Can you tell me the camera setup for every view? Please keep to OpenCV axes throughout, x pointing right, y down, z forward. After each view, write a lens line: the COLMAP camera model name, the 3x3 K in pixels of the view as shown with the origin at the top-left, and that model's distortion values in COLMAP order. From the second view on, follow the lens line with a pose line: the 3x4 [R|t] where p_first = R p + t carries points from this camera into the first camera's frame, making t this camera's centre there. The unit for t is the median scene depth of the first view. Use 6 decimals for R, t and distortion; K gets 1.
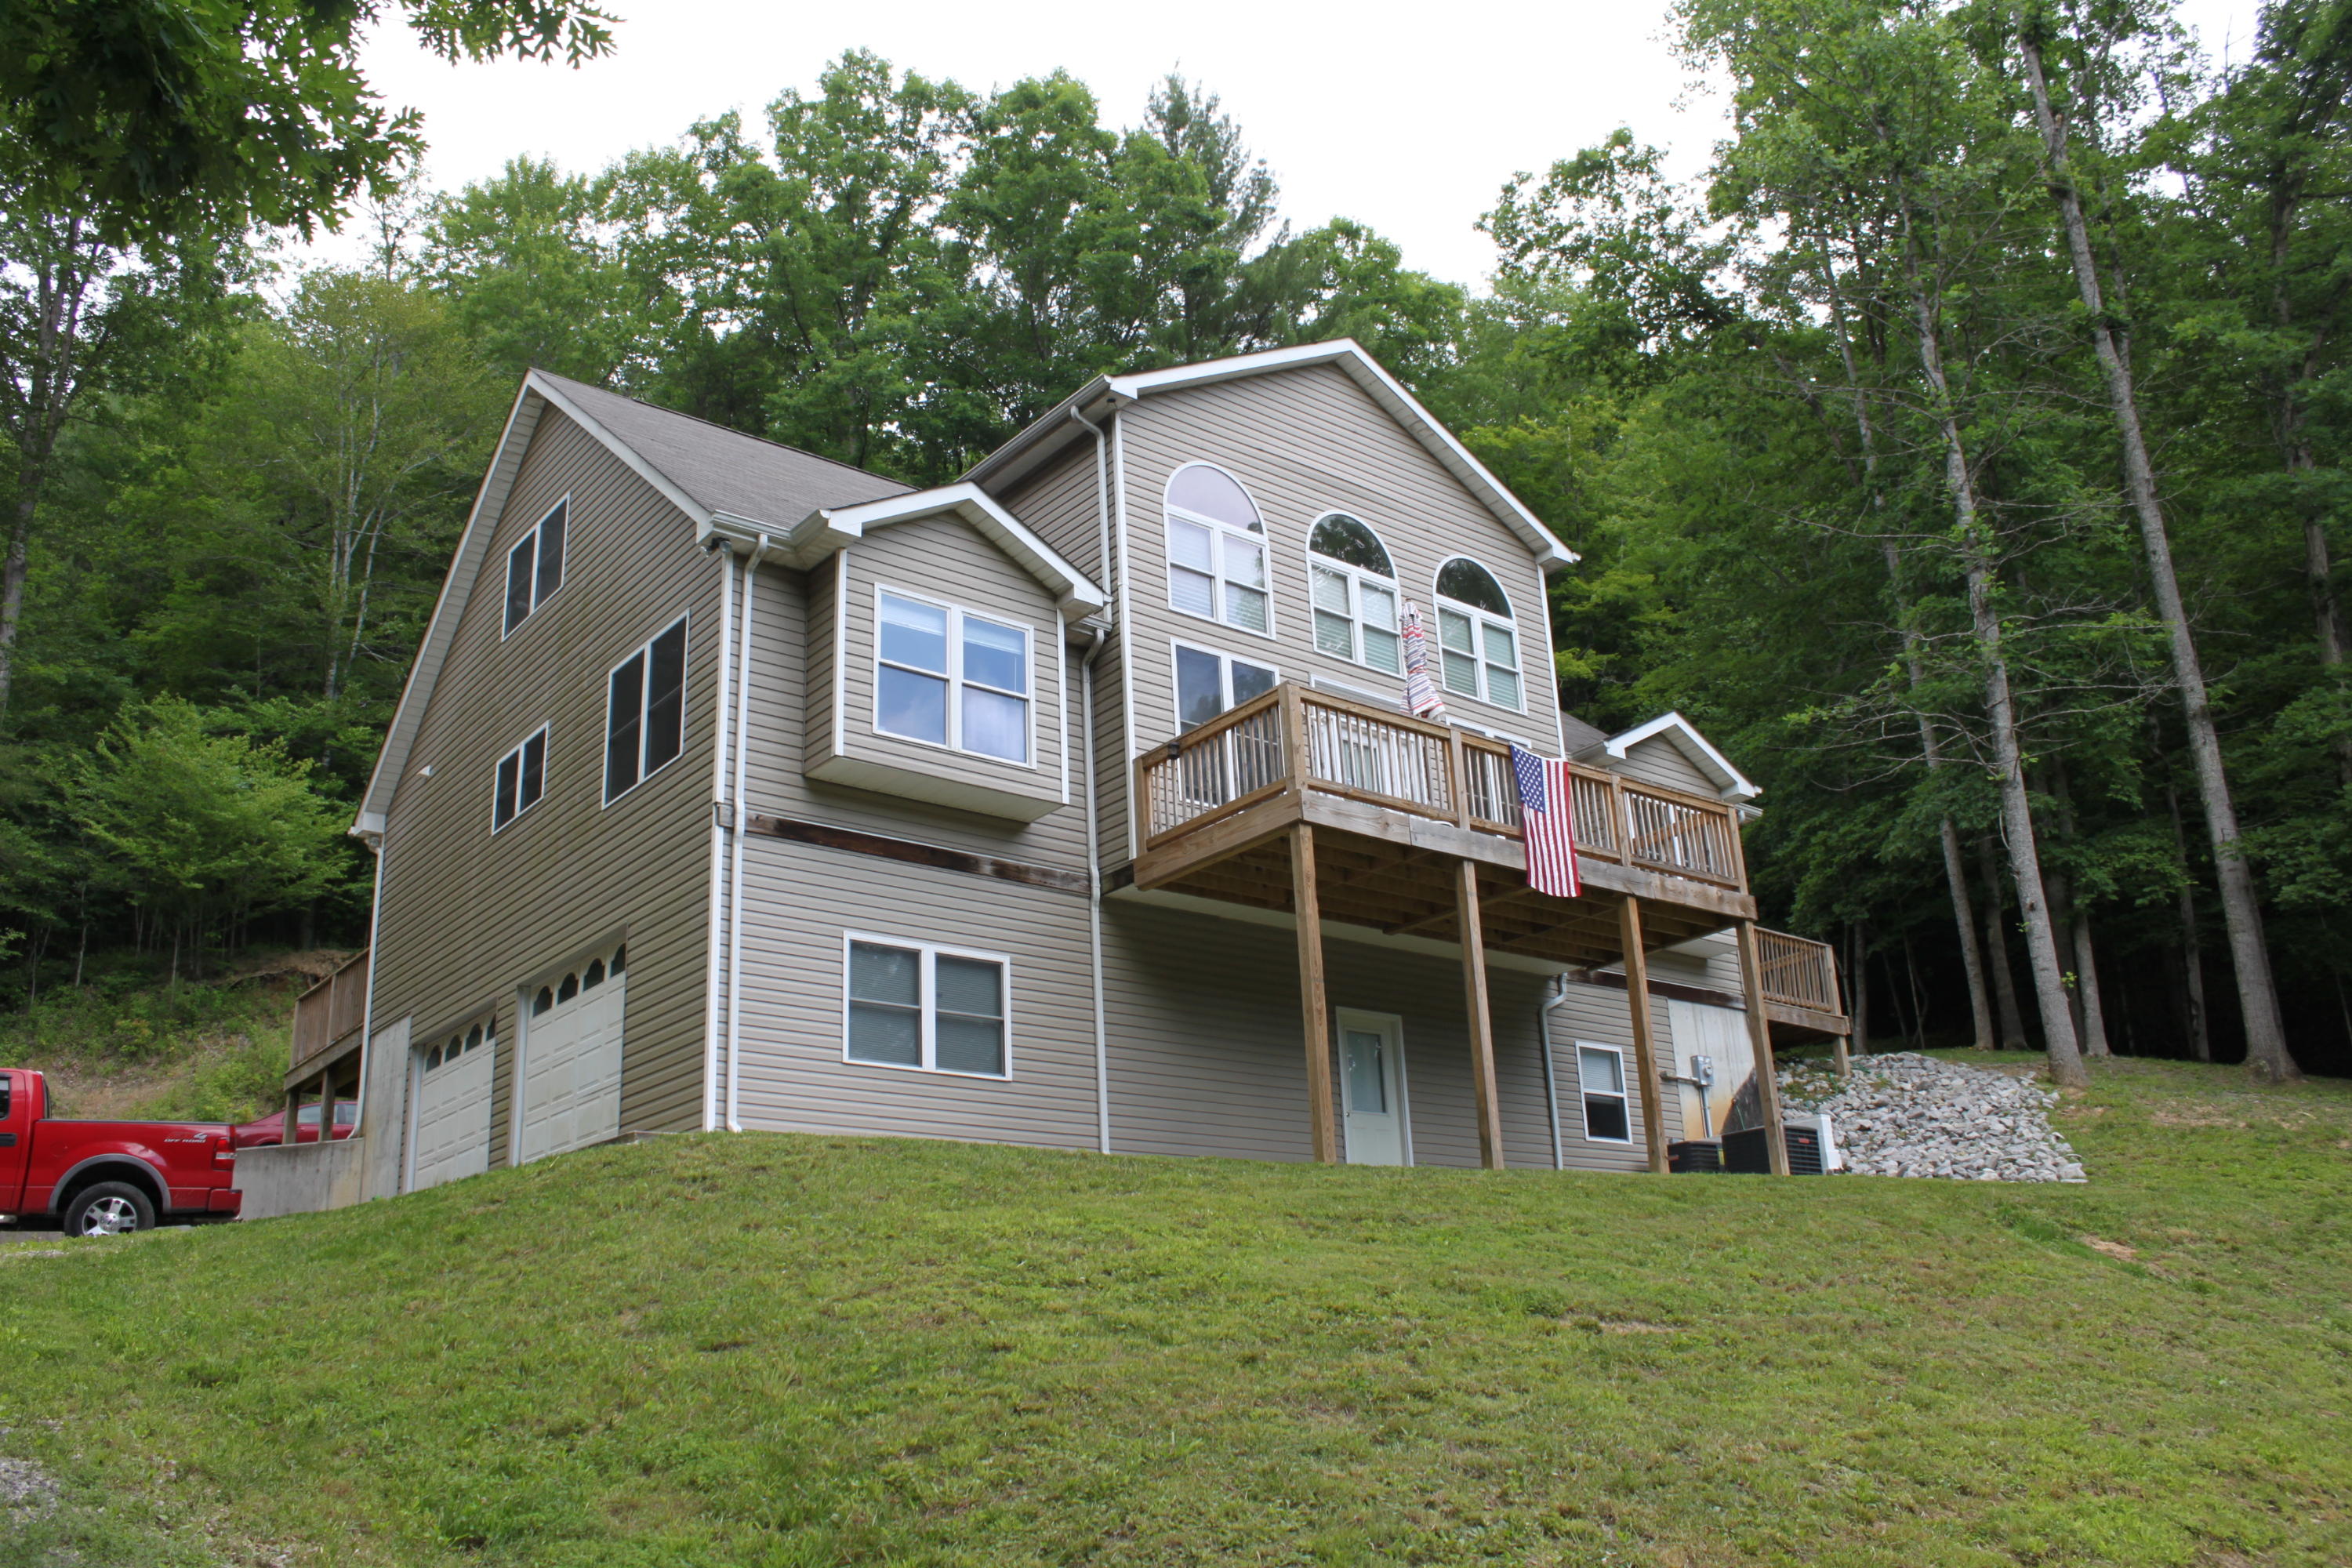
lens RADIAL K [[1965.6, 0, 1171.0], [0, 1965.6, 770.7], [0, 0, 1]] dist [-0.168472, 0.154666]
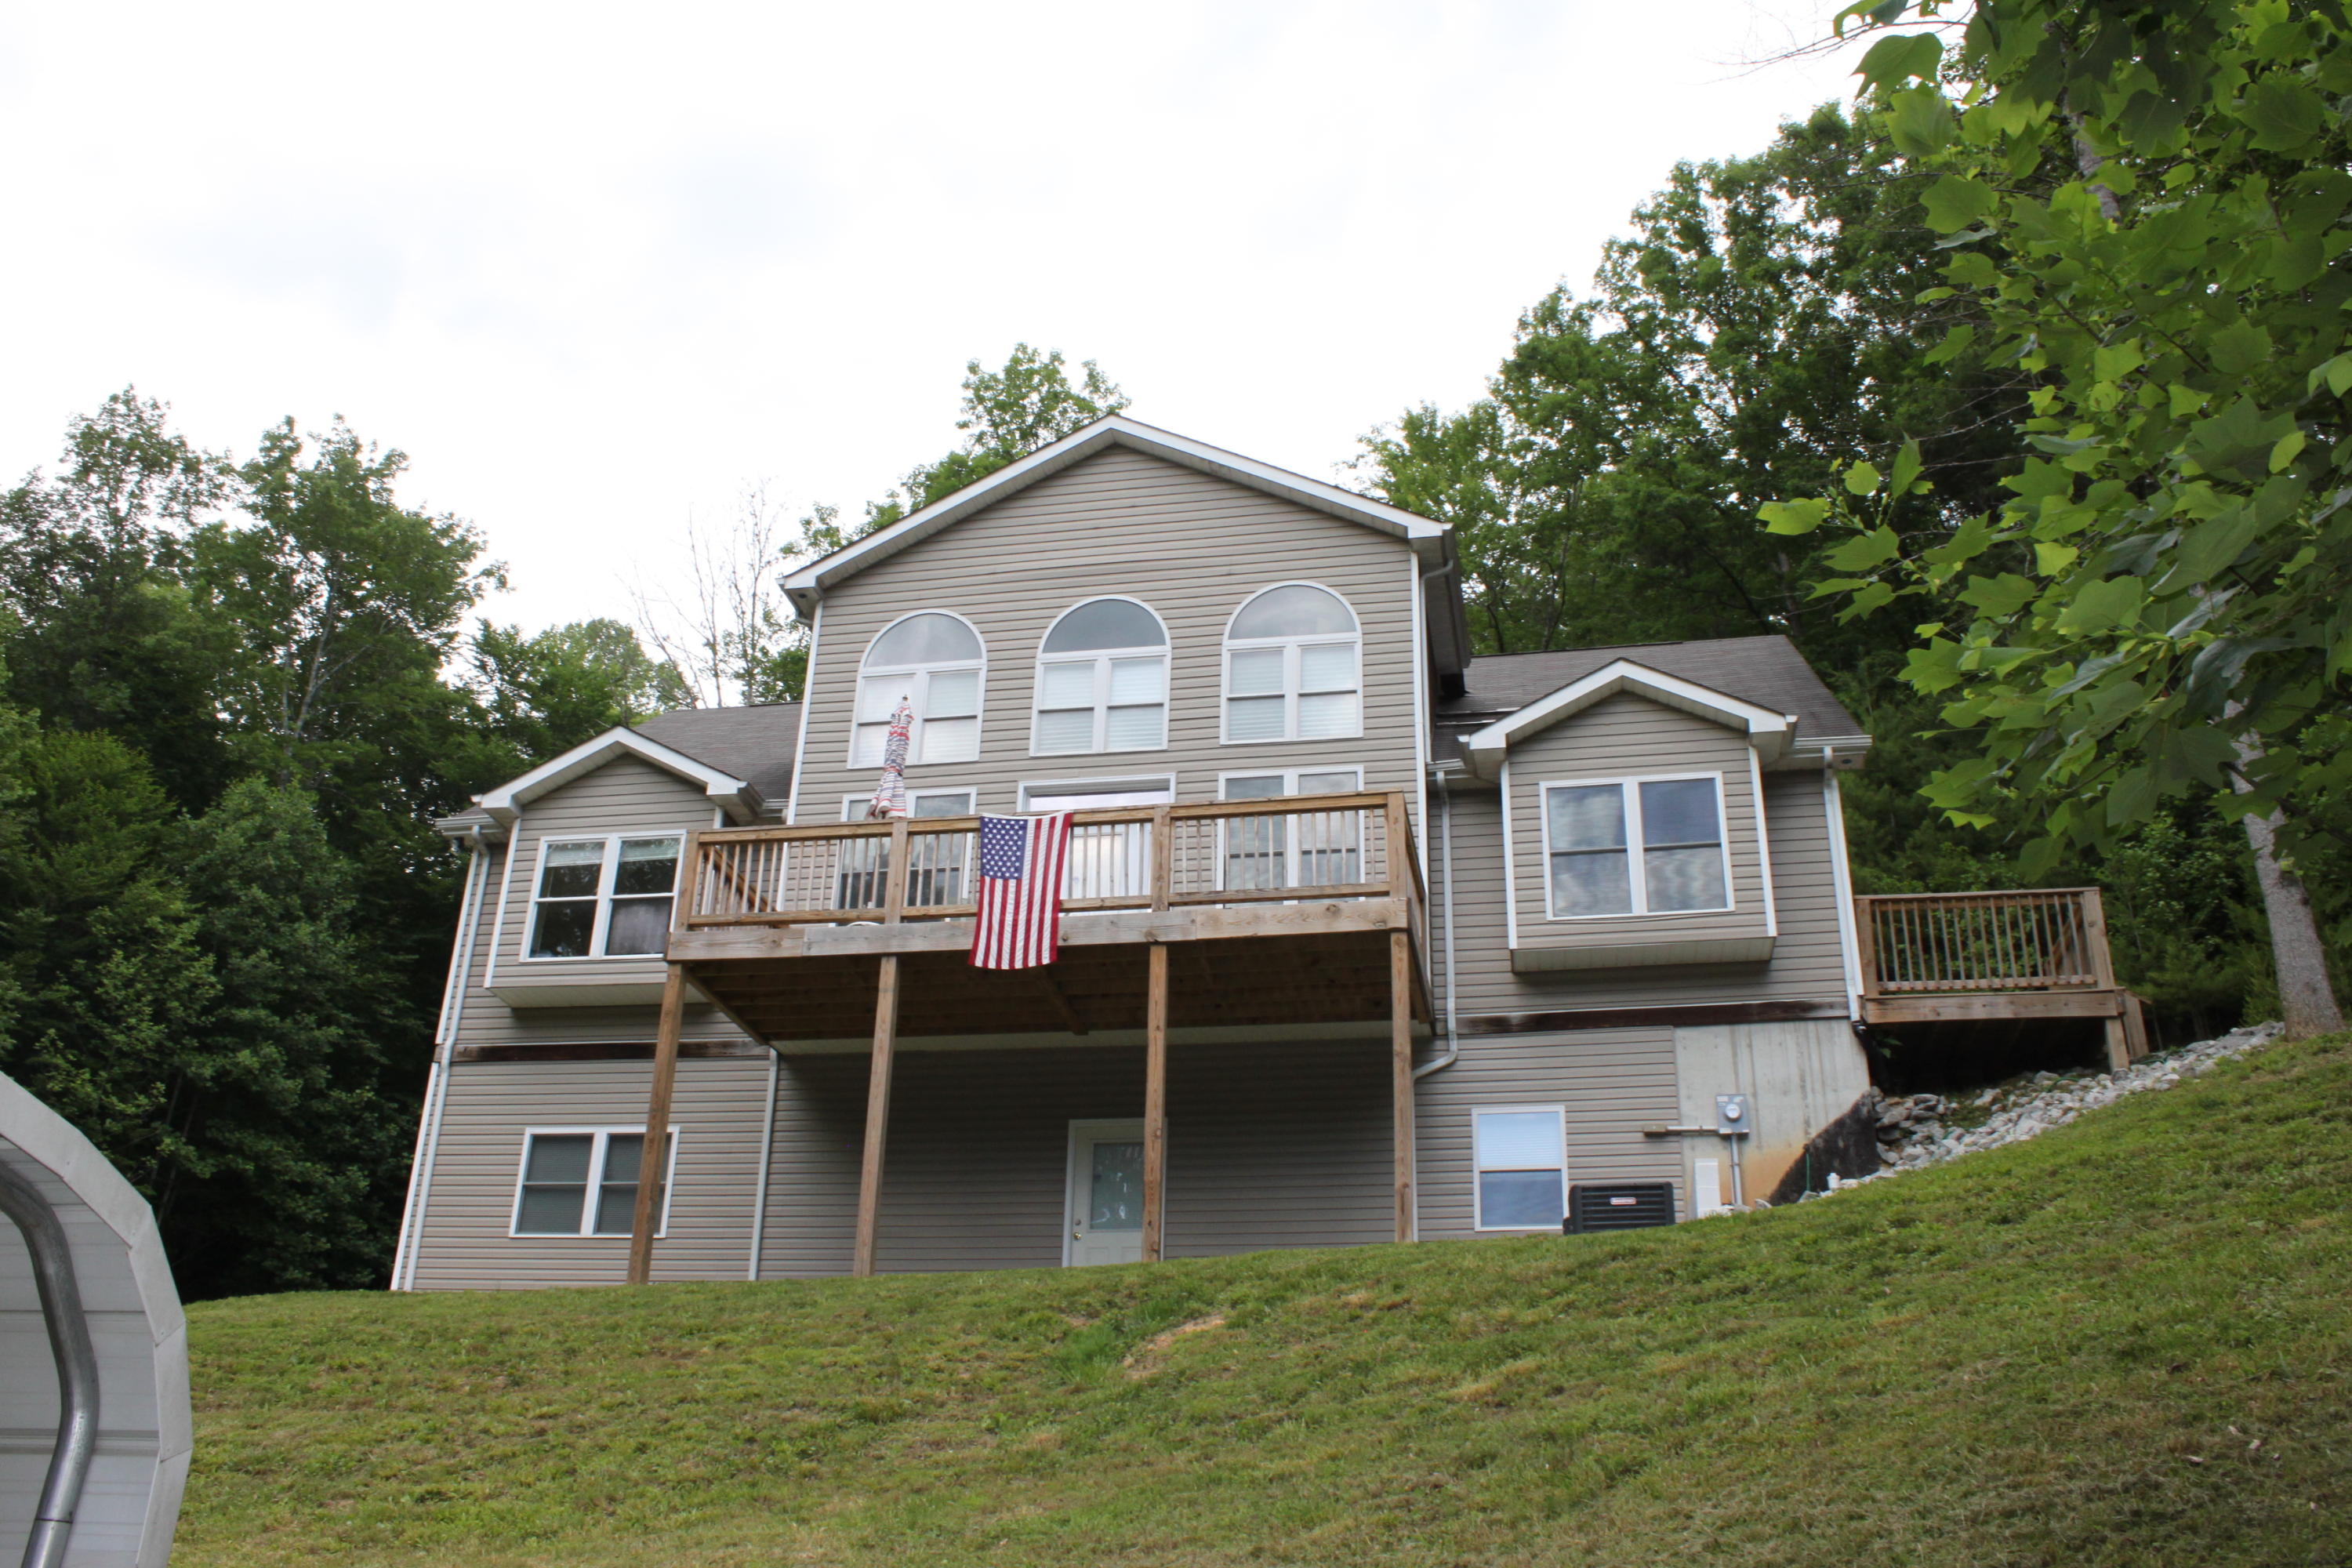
lens RADIAL K [[1968.6, 0, 1174.0], [0, 1968.6, 773.6], [0, 0, 1]] dist [-0.165283, 0.143617]
pose [[0.631684, -0.279275, -0.723174, 0.945128], [0.207055, 0.959747, -0.189774, 0.169081], [0.747063, -0.029859, 0.664082, 0.479854]]
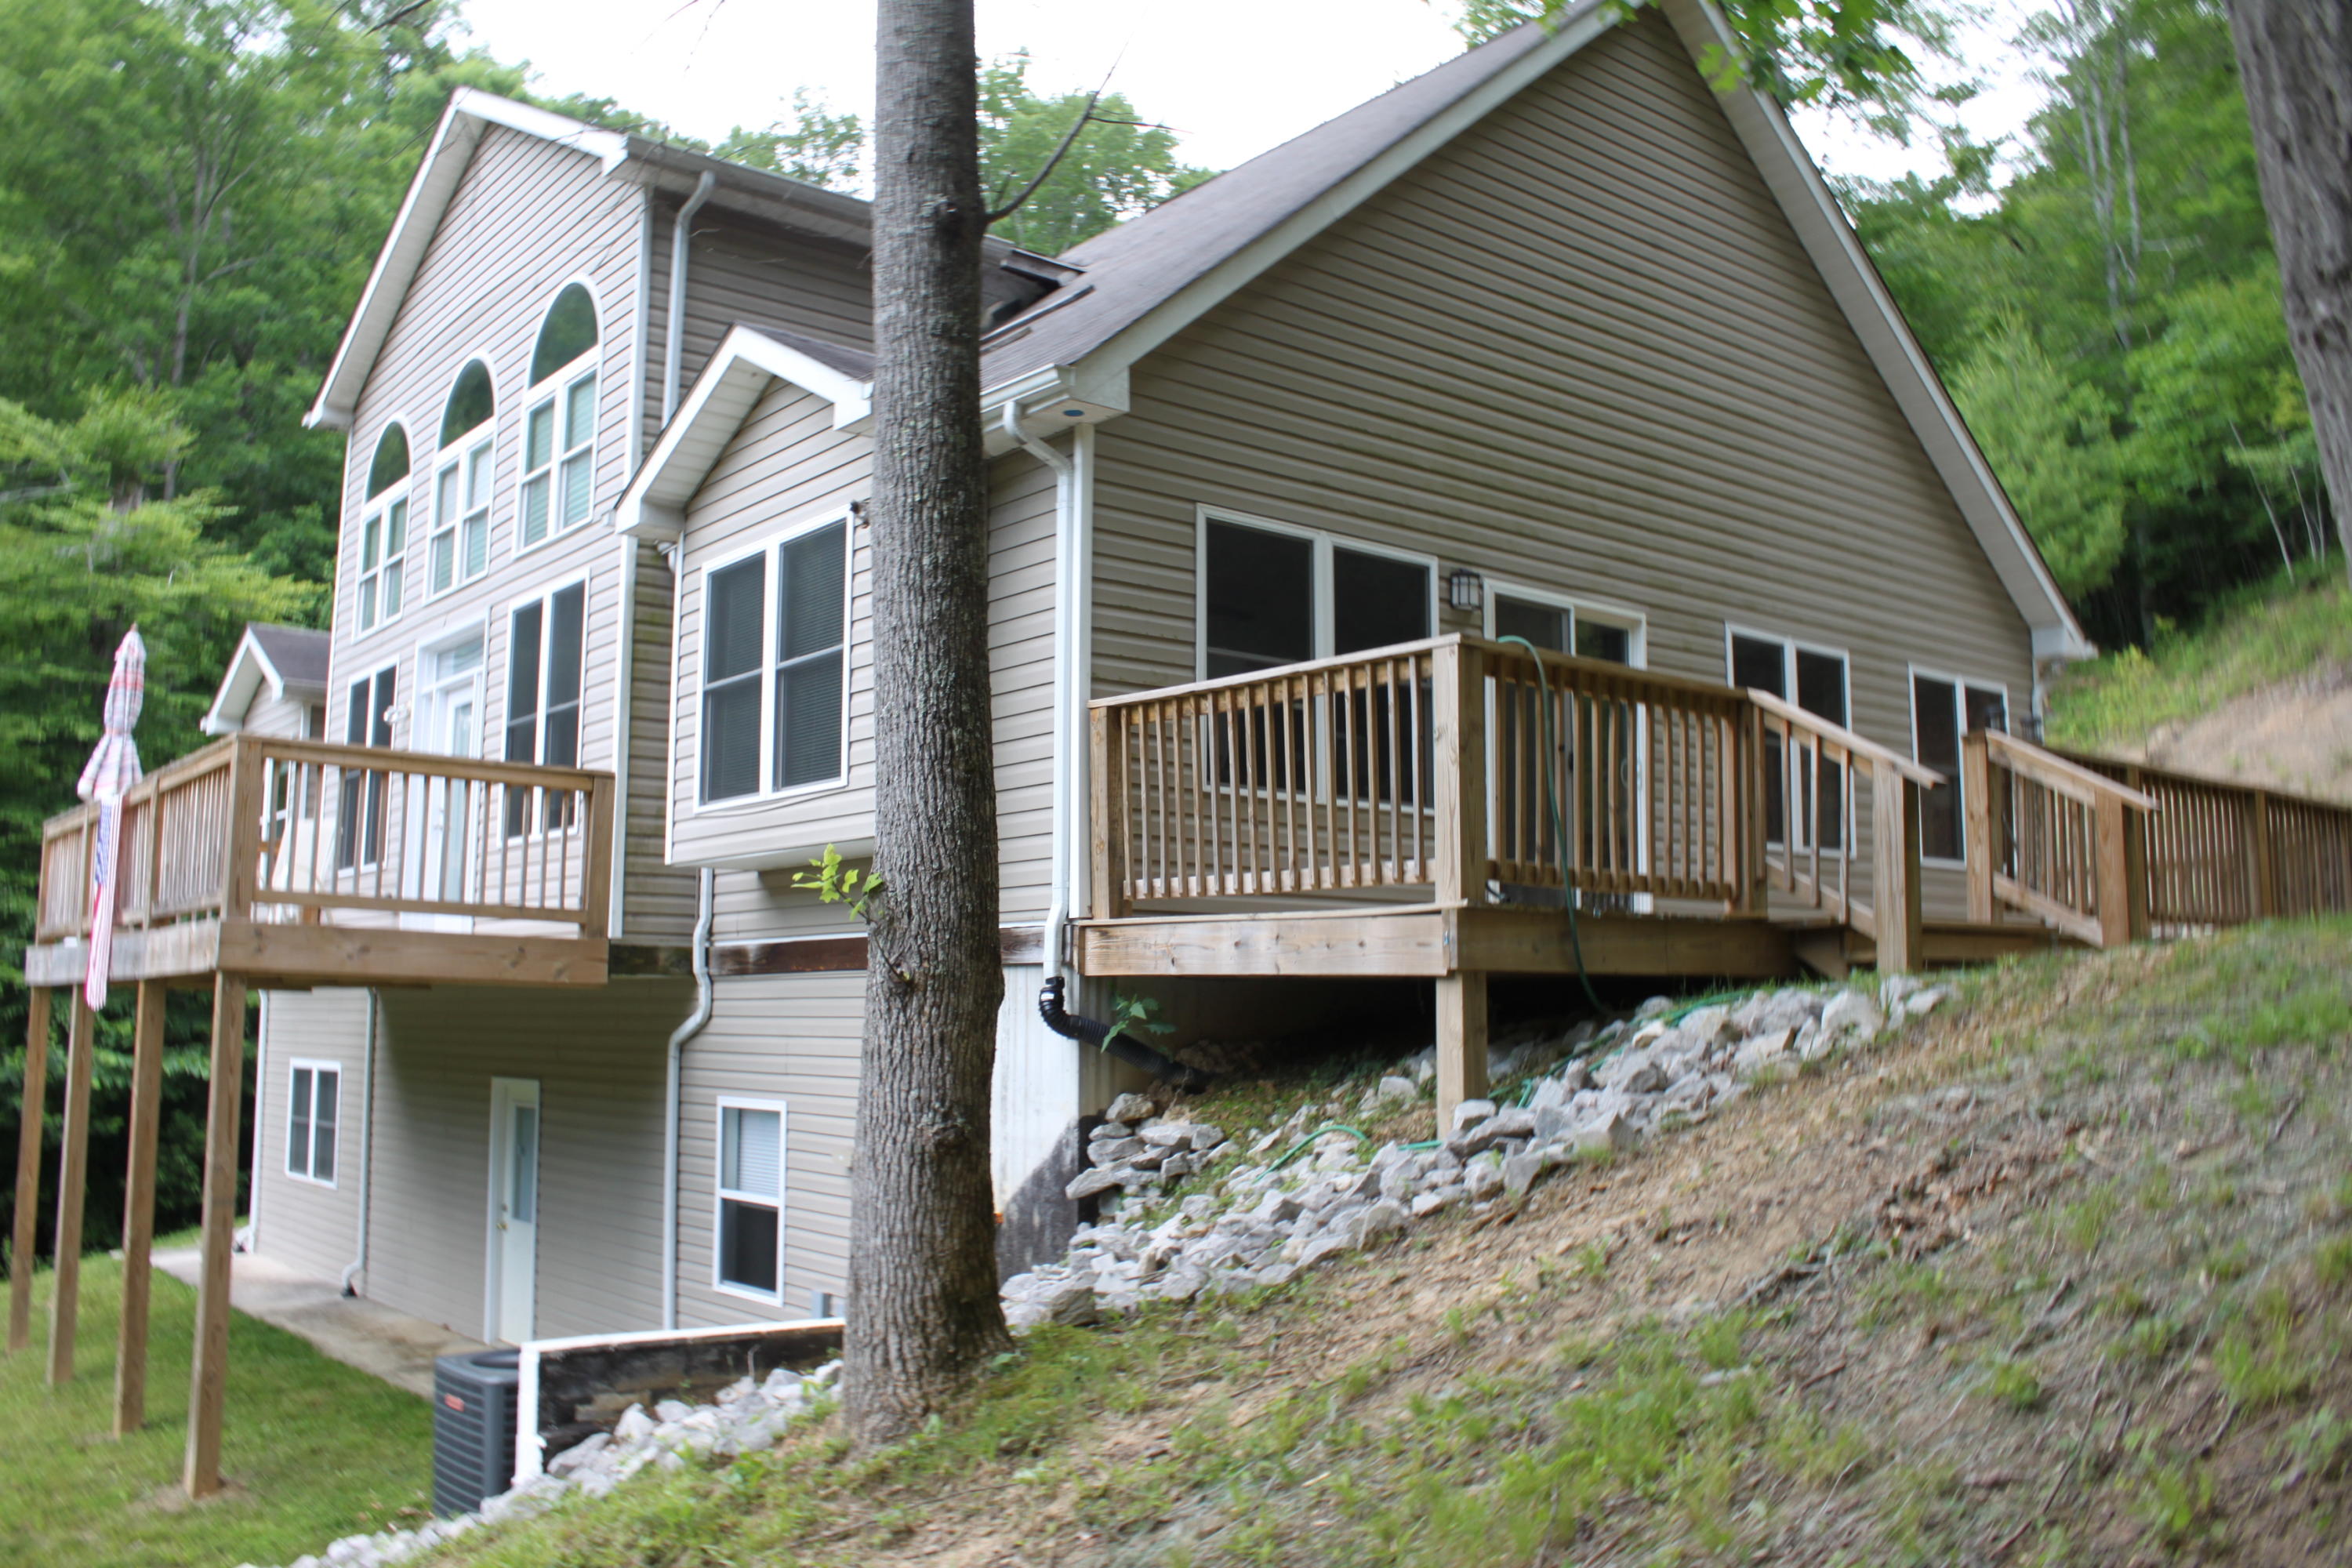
lens RADIAL K [[1965.6, 0, 1171.0], [0, 1965.6, 770.7], [0, 0, 1]] dist [-0.168472, 0.154666]
pose [[0.004793, -0.082835, -0.996552, 0.922433], [0.337962, 0.938058, -0.076348, 0.174148], [0.941147, -0.336431, 0.032492, 1.358521]]
